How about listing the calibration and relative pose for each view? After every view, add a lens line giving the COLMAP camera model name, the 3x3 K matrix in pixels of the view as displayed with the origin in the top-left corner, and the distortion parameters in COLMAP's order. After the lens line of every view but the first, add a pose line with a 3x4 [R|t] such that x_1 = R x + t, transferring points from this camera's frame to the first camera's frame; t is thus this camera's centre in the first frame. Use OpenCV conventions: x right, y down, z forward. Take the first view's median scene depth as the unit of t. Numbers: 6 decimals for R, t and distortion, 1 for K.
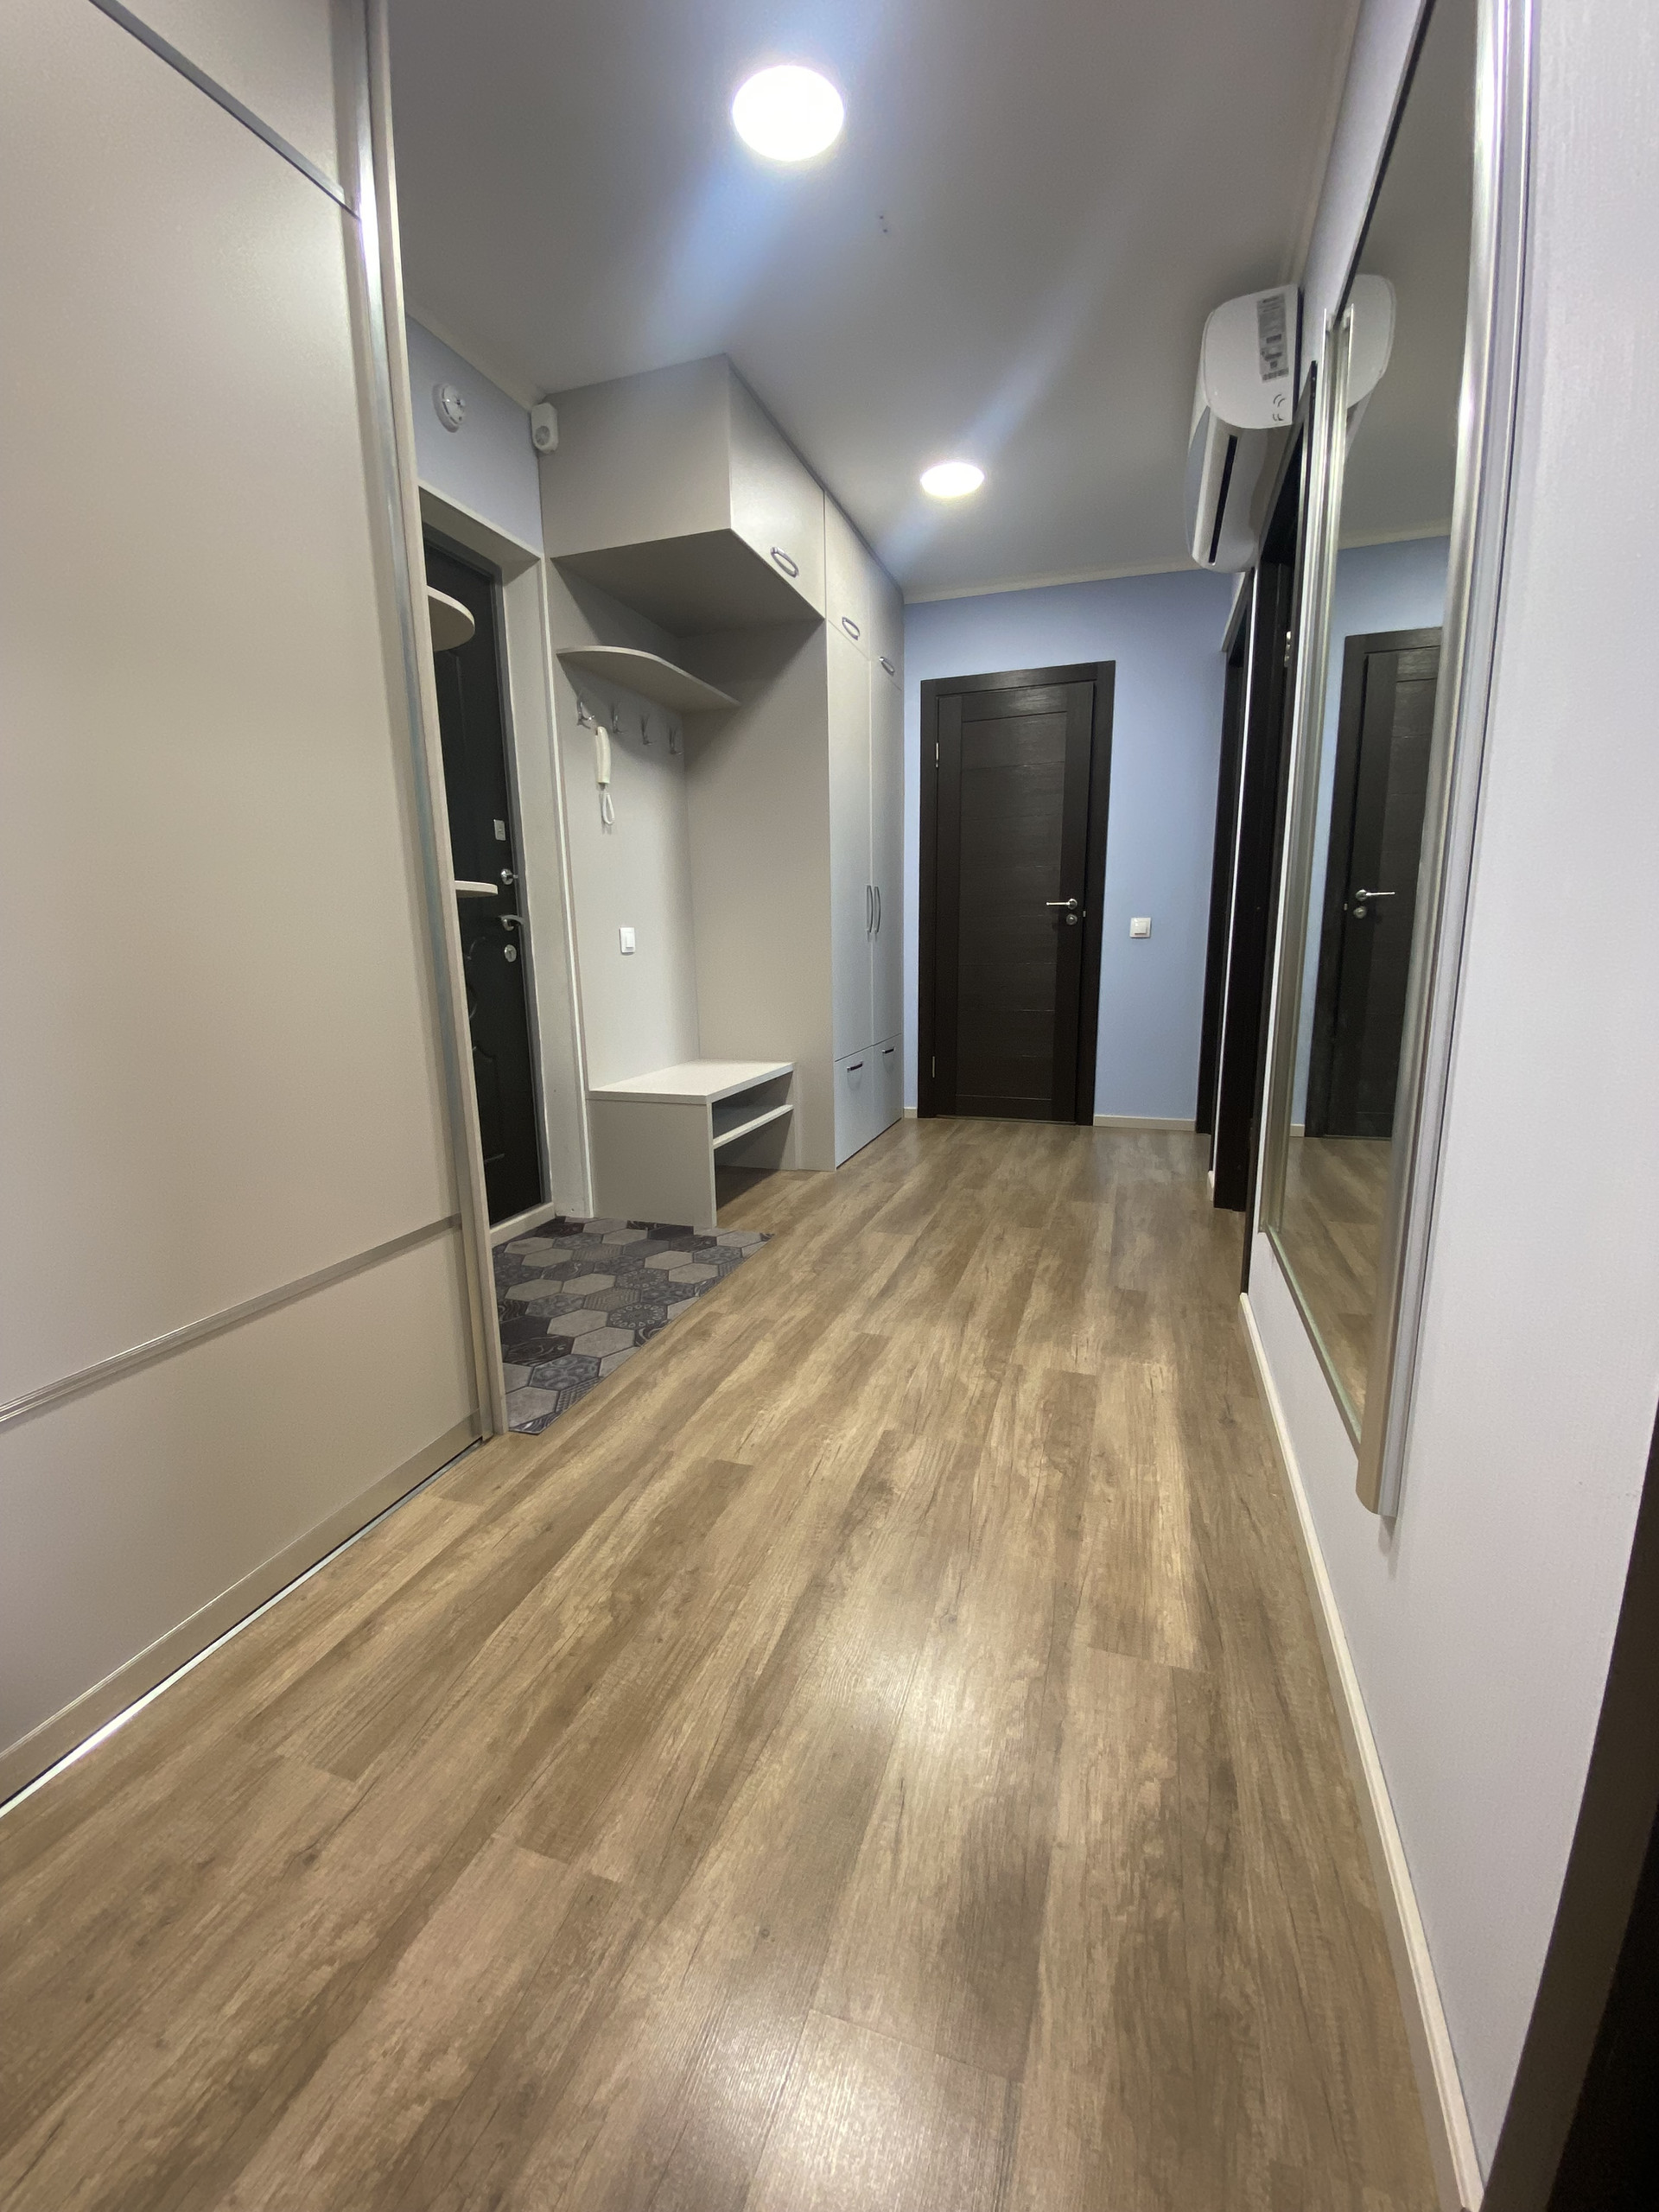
lens RADIAL K [[891.5, 0, 829.5], [0, 891.5, 1106.0], [0, 0, 1]] dist [0.000096, -0.000301]
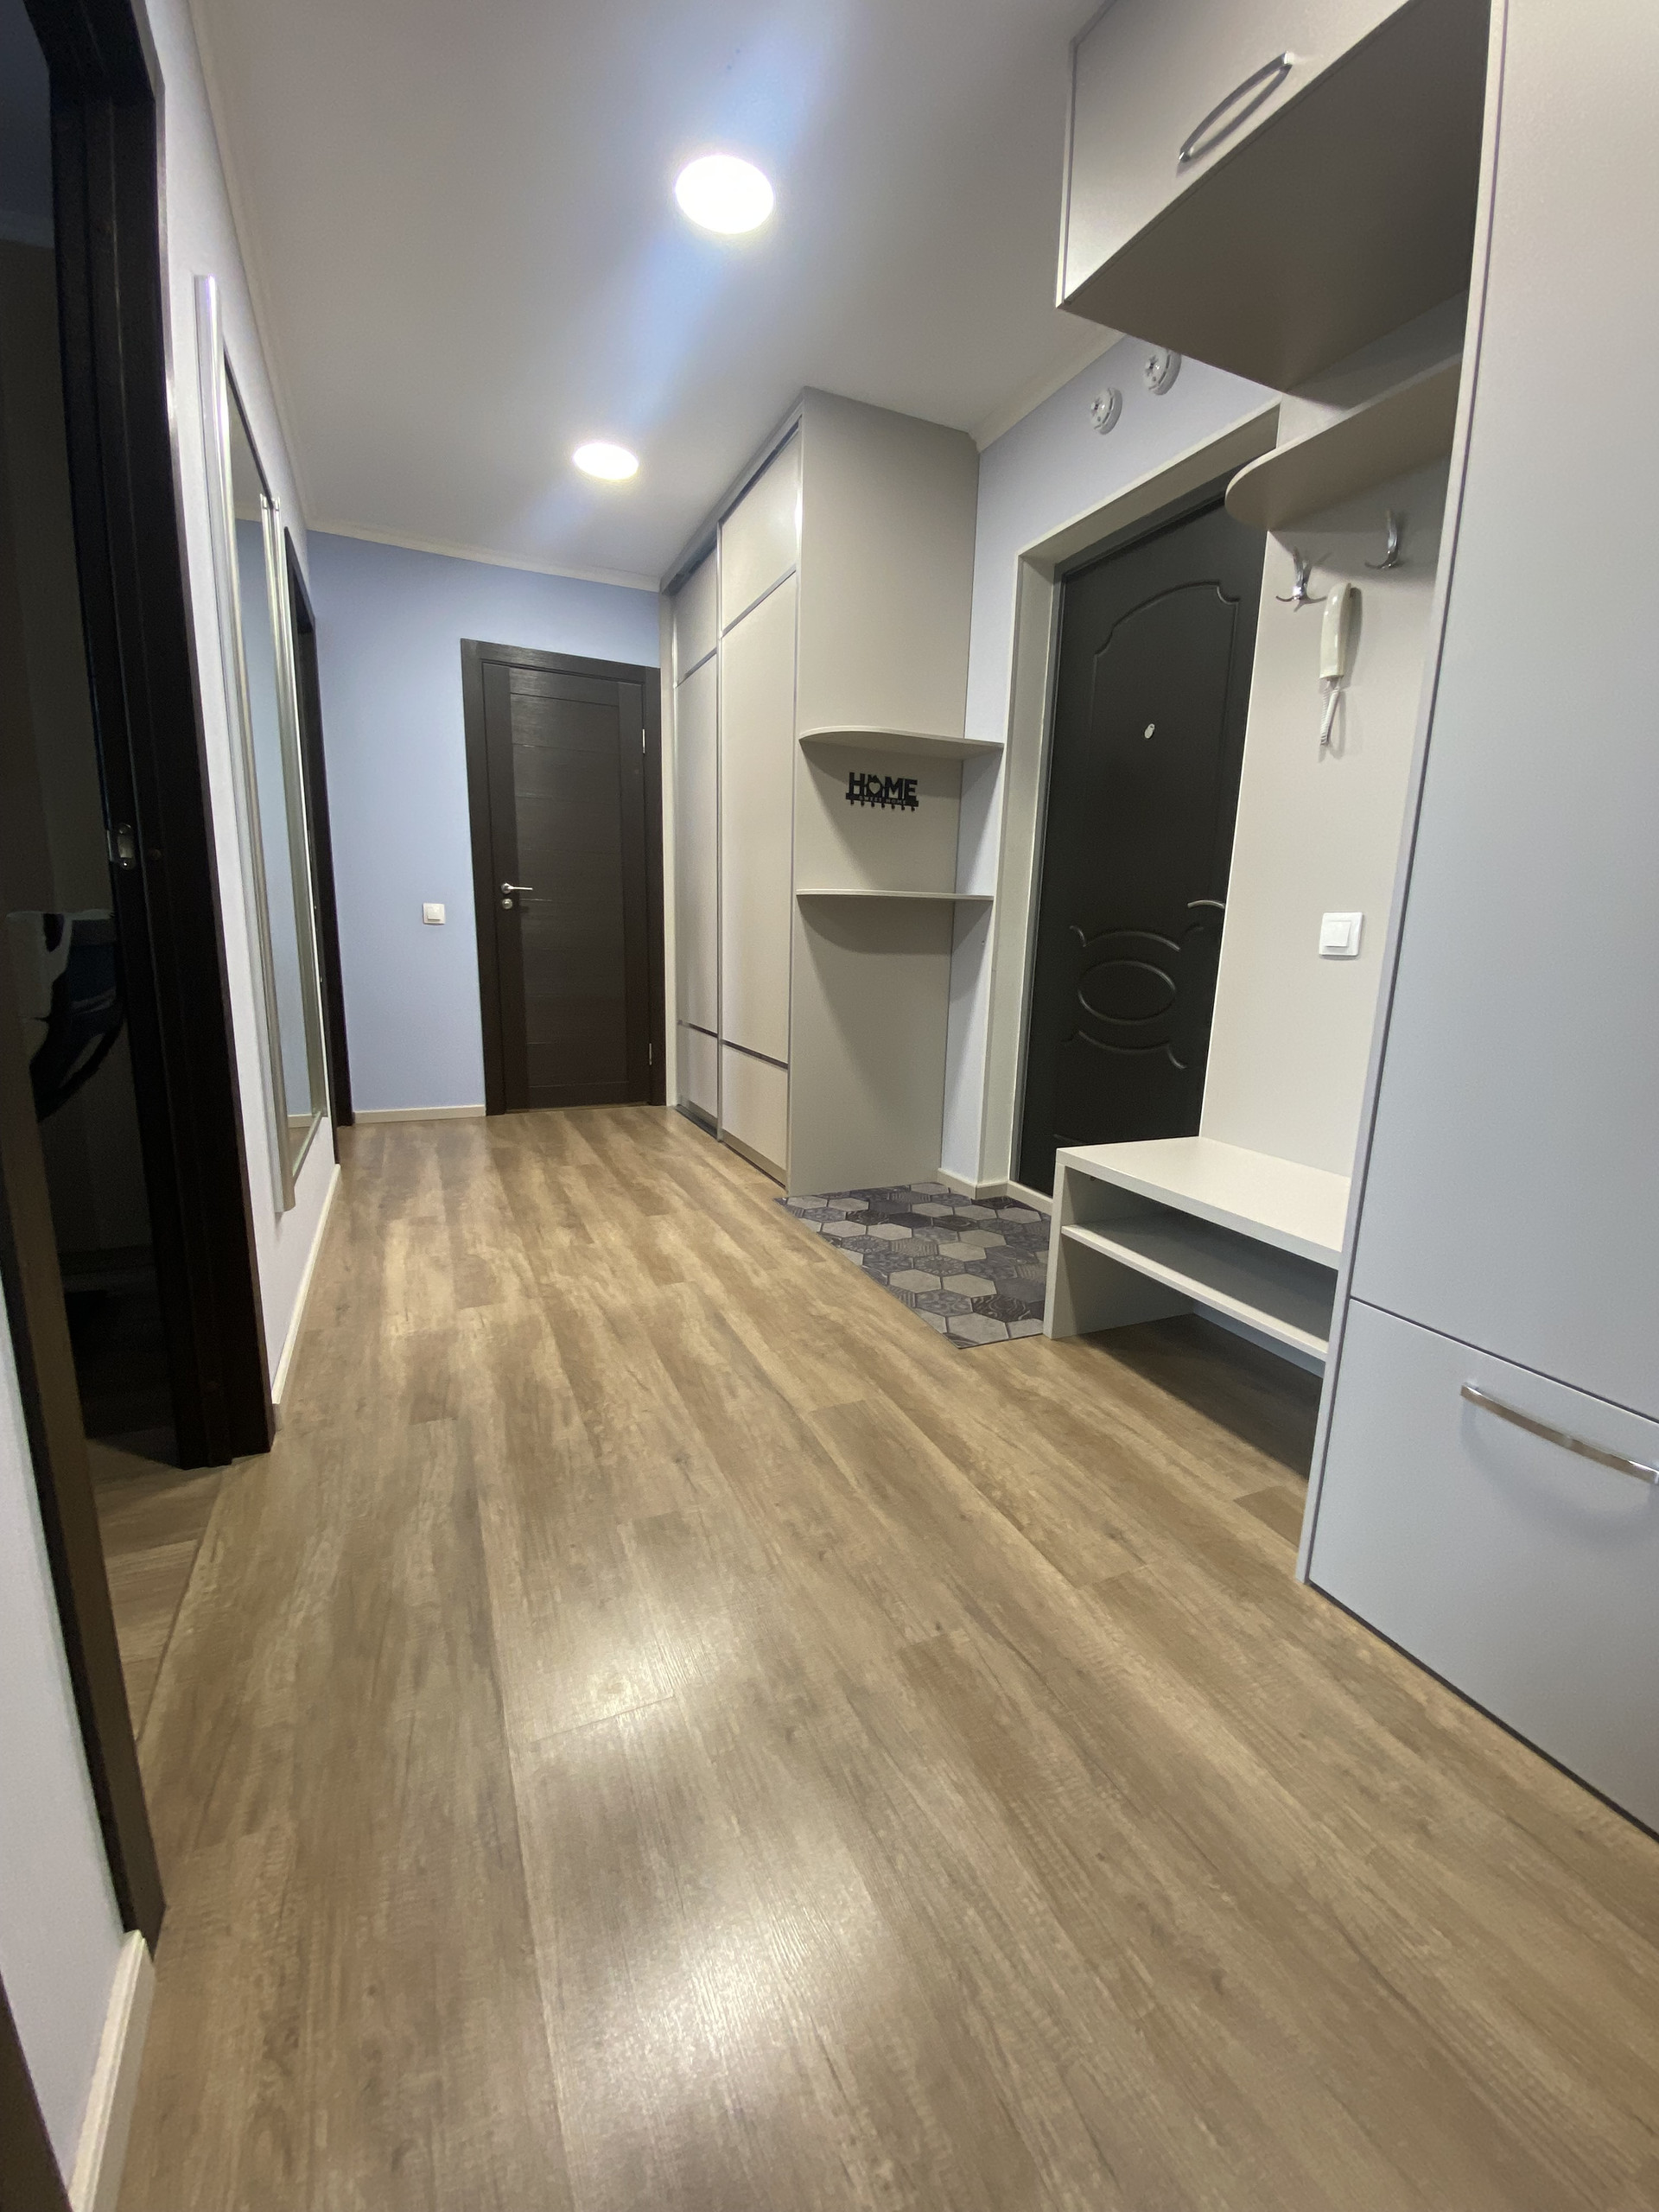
lens RADIAL K [[891.5, 0, 829.5], [0, 891.5, 1106.0], [0, 0, 1]] dist [0.000096, -0.000301]
pose [[-0.724061, 0.133235, -0.676745, 0.595025], [-0.149935, 0.927299, 0.342982, -0.330749], [0.673242, 0.349808, -0.651444, 1.697268]]
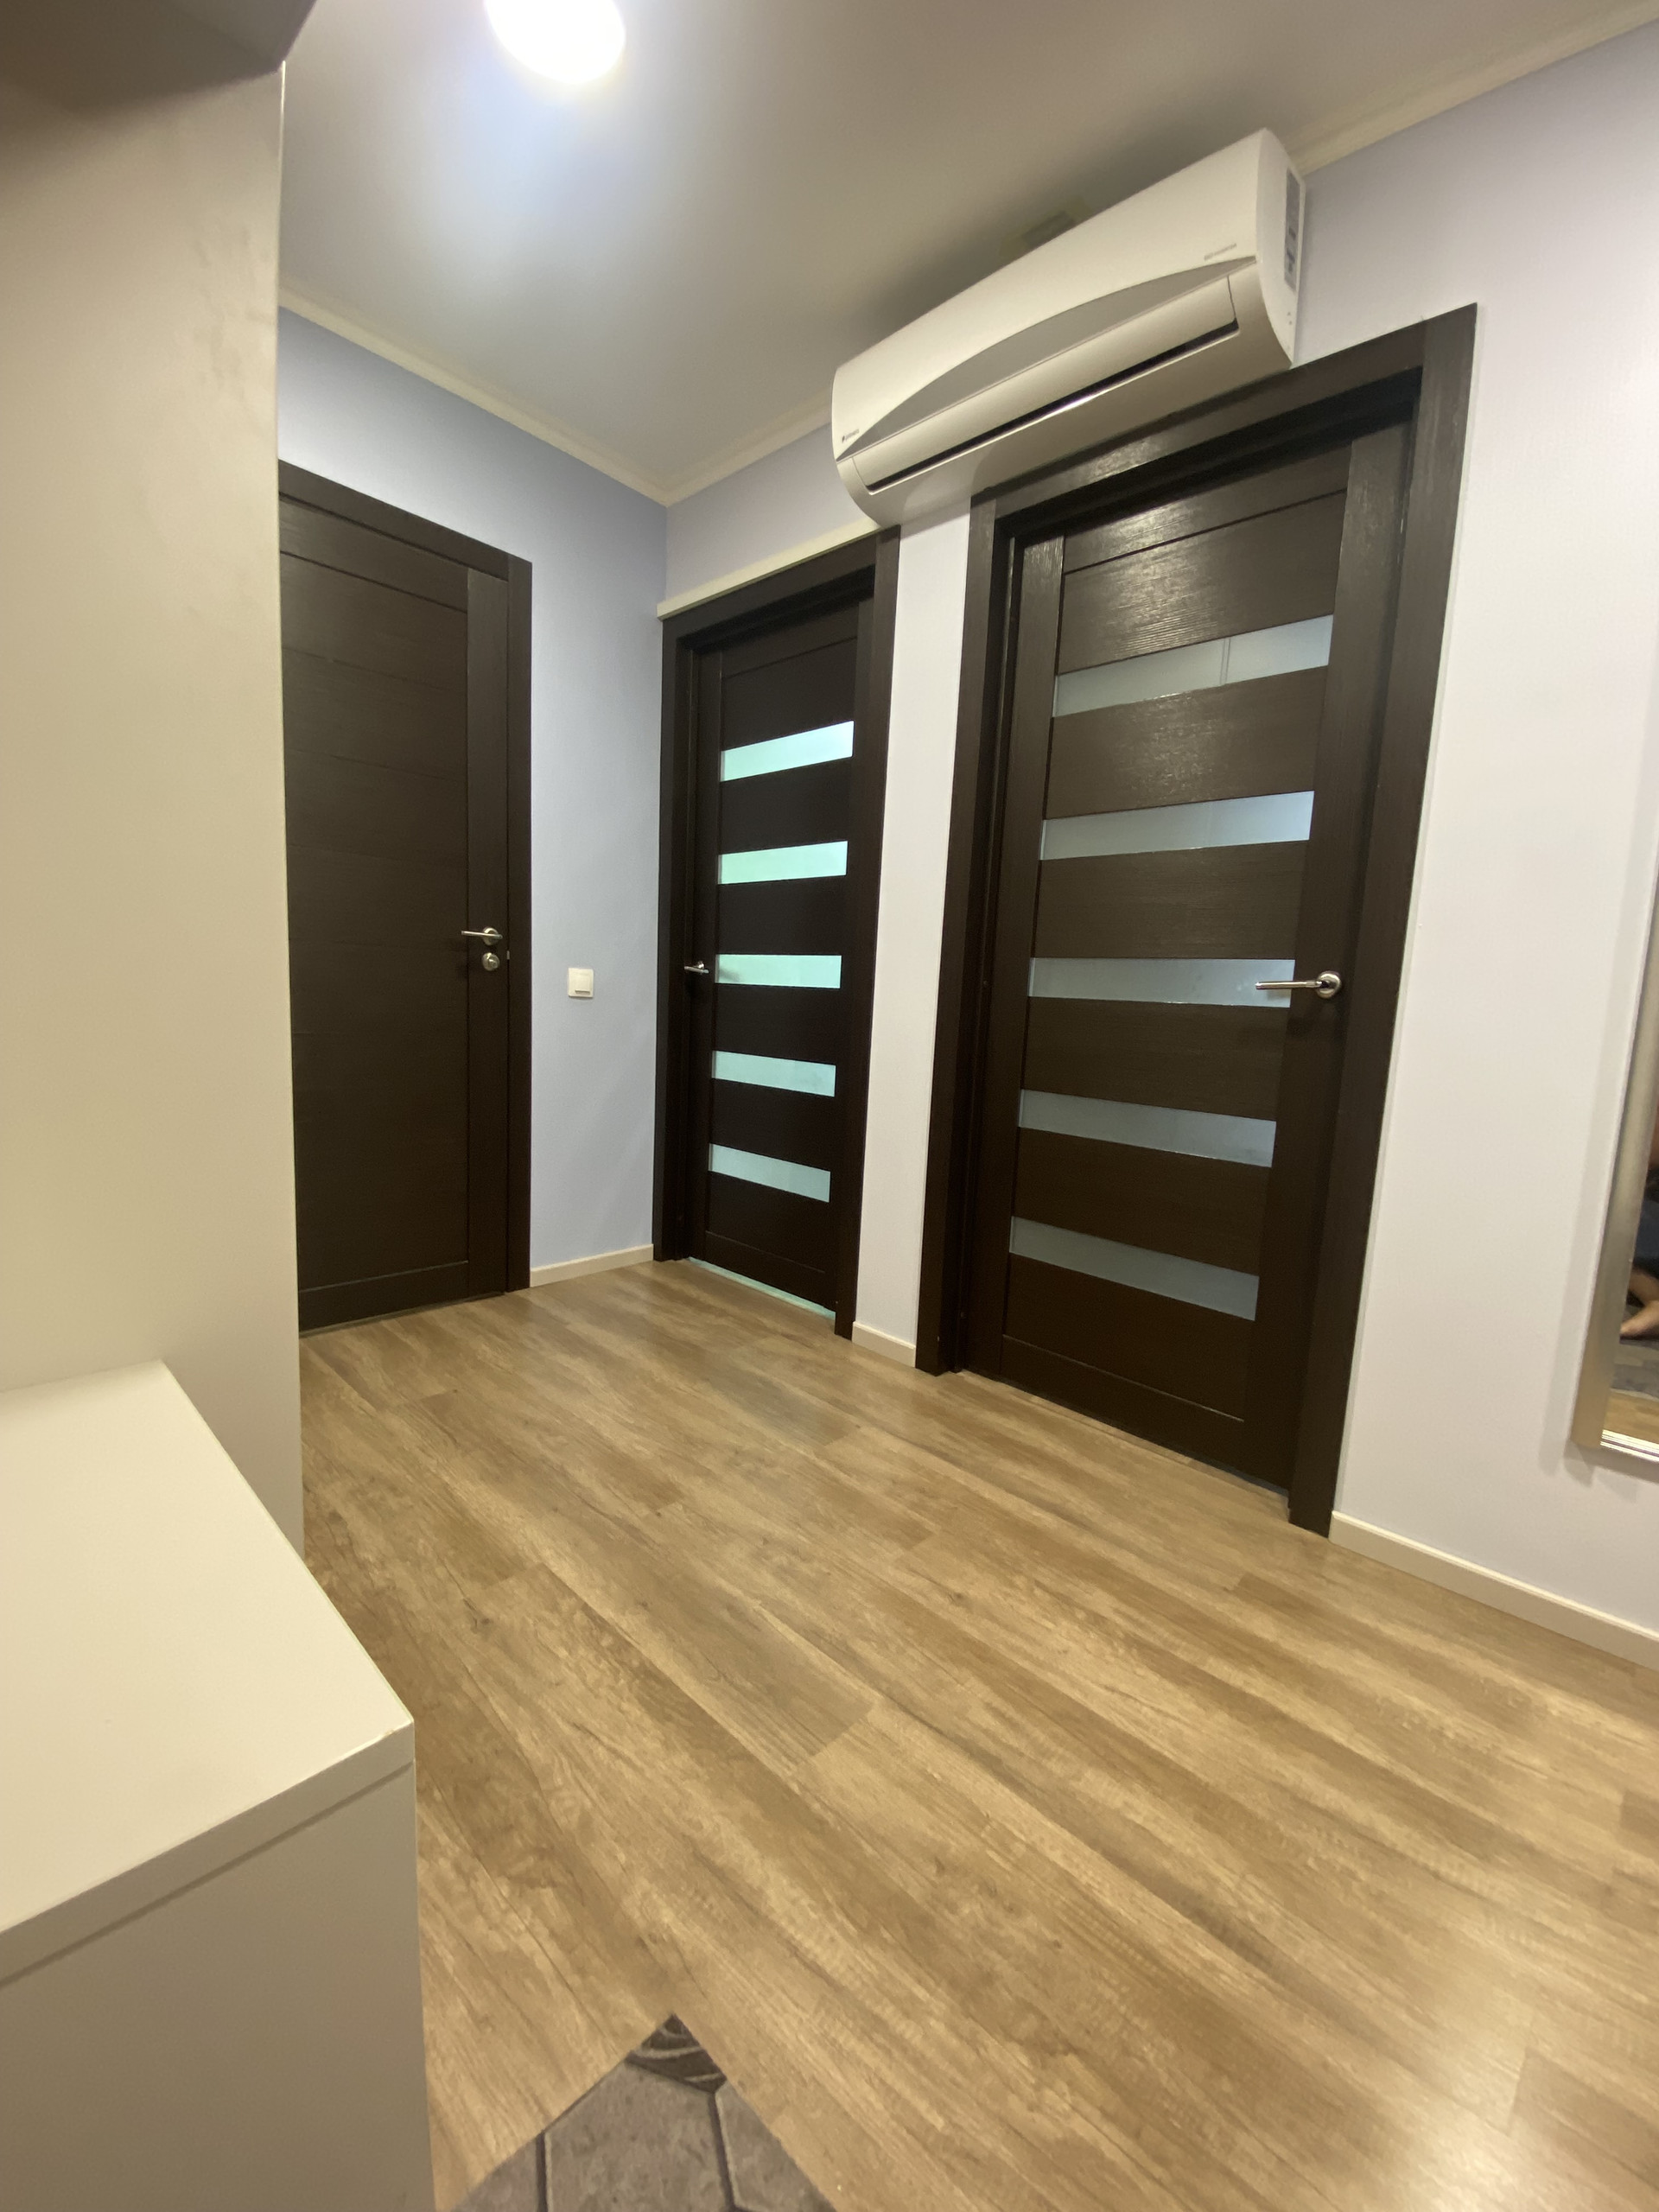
lens RADIAL K [[901.3, 0, 824.4], [0, 901.3, 1033.6], [0, 0, 1]] dist [0.001161, -0.013323]
pose [[0.420846, -0.008619, 0.907091, -0.383277], [0.122501, 0.991335, -0.047415, -0.197134], [-0.898823, 0.131074, 0.418255, 1.019760]]
